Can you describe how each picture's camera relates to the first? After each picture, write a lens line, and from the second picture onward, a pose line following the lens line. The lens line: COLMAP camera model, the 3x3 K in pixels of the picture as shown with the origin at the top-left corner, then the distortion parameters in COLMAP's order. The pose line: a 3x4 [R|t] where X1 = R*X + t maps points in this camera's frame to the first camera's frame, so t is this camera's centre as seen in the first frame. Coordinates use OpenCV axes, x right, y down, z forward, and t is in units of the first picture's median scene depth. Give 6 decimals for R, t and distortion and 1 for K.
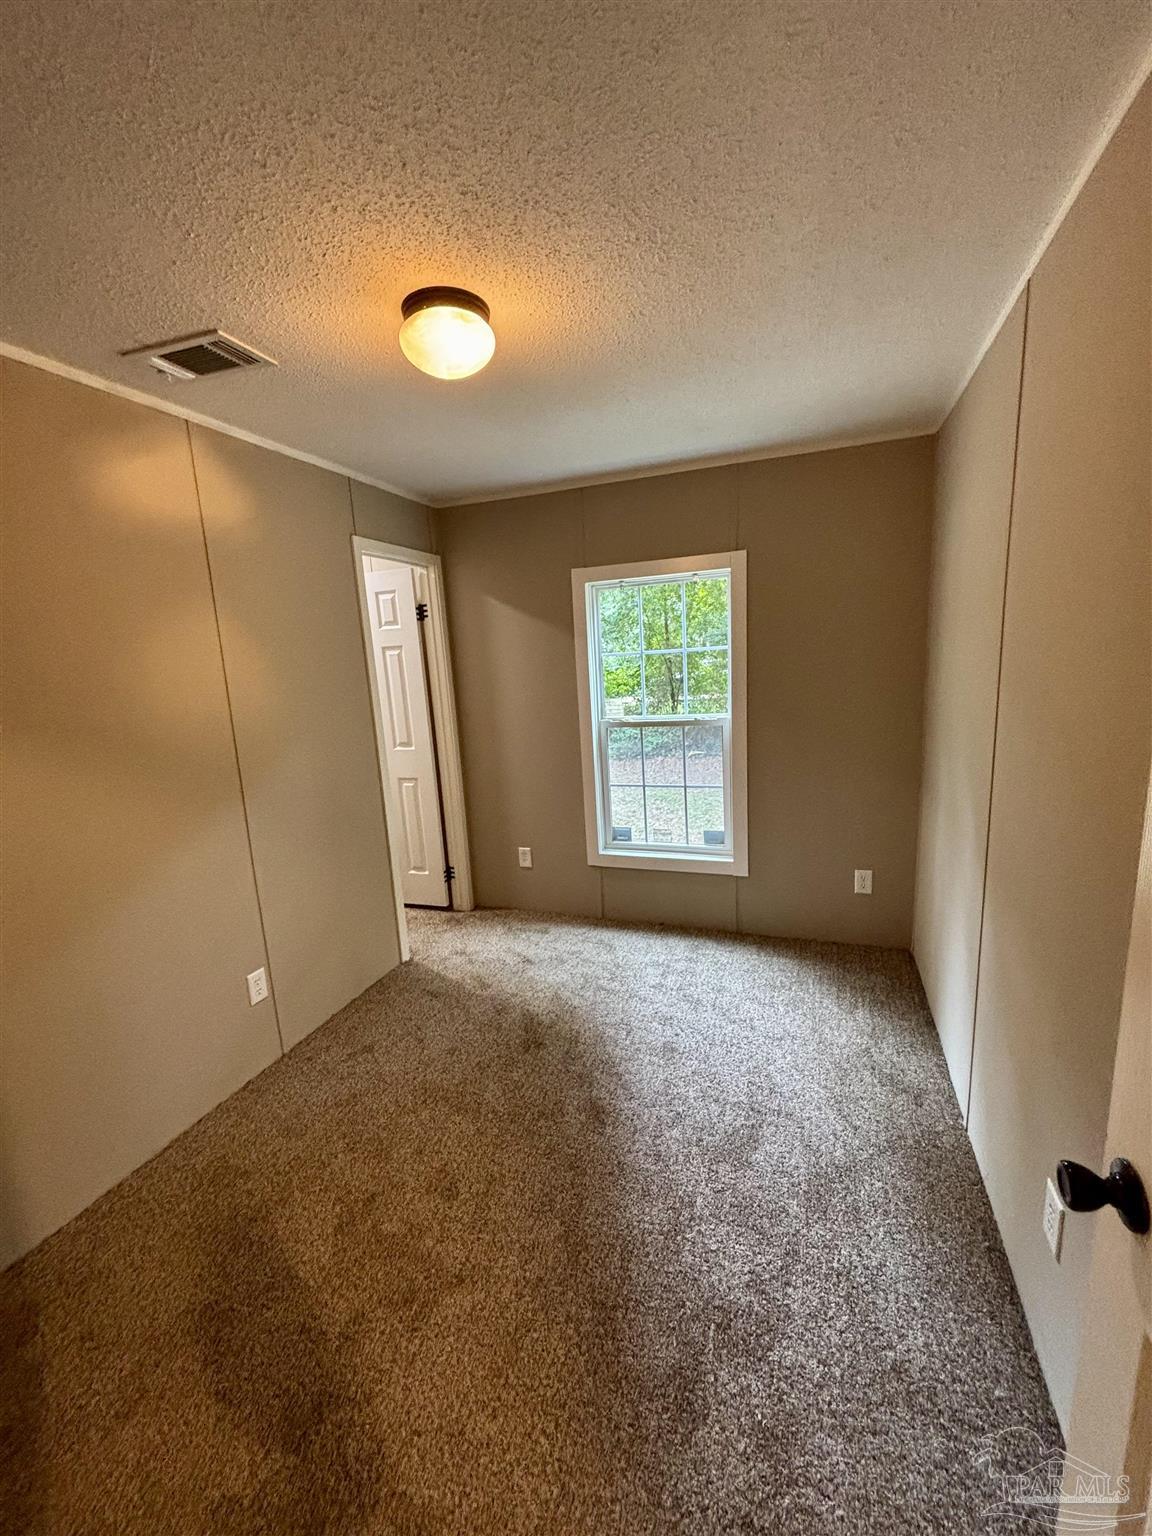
lens RADIAL K [[613.7, 0, 576.0], [0, 613.7, 768.0], [0, 0, 1]] dist [0.001215, -0.000233]
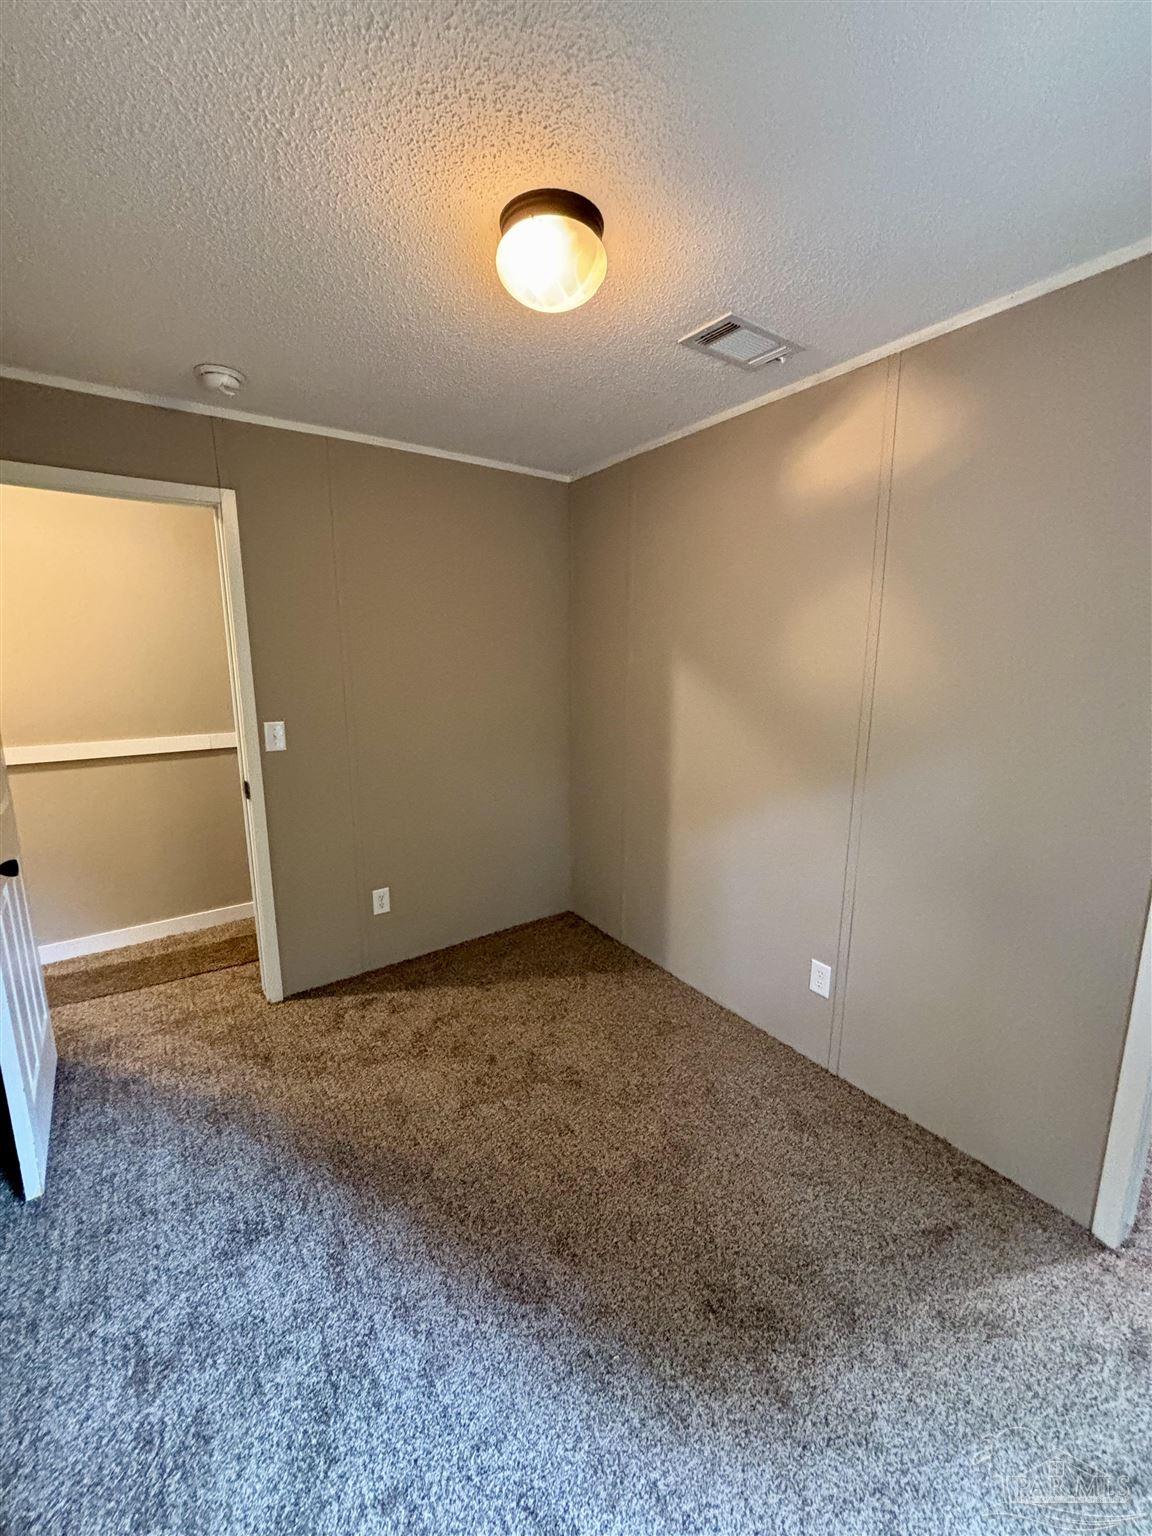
lens RADIAL K [[613.7, 0, 576.0], [0, 613.7, 768.0], [0, 0, 1]] dist [0.001215, -0.000233]
pose [[-0.559582, 0.214653, -0.800495, 0.370587], [-0.116462, 0.935927, 0.332382, -0.214580], [0.820551, 0.279222, -0.498729, 1.033449]]
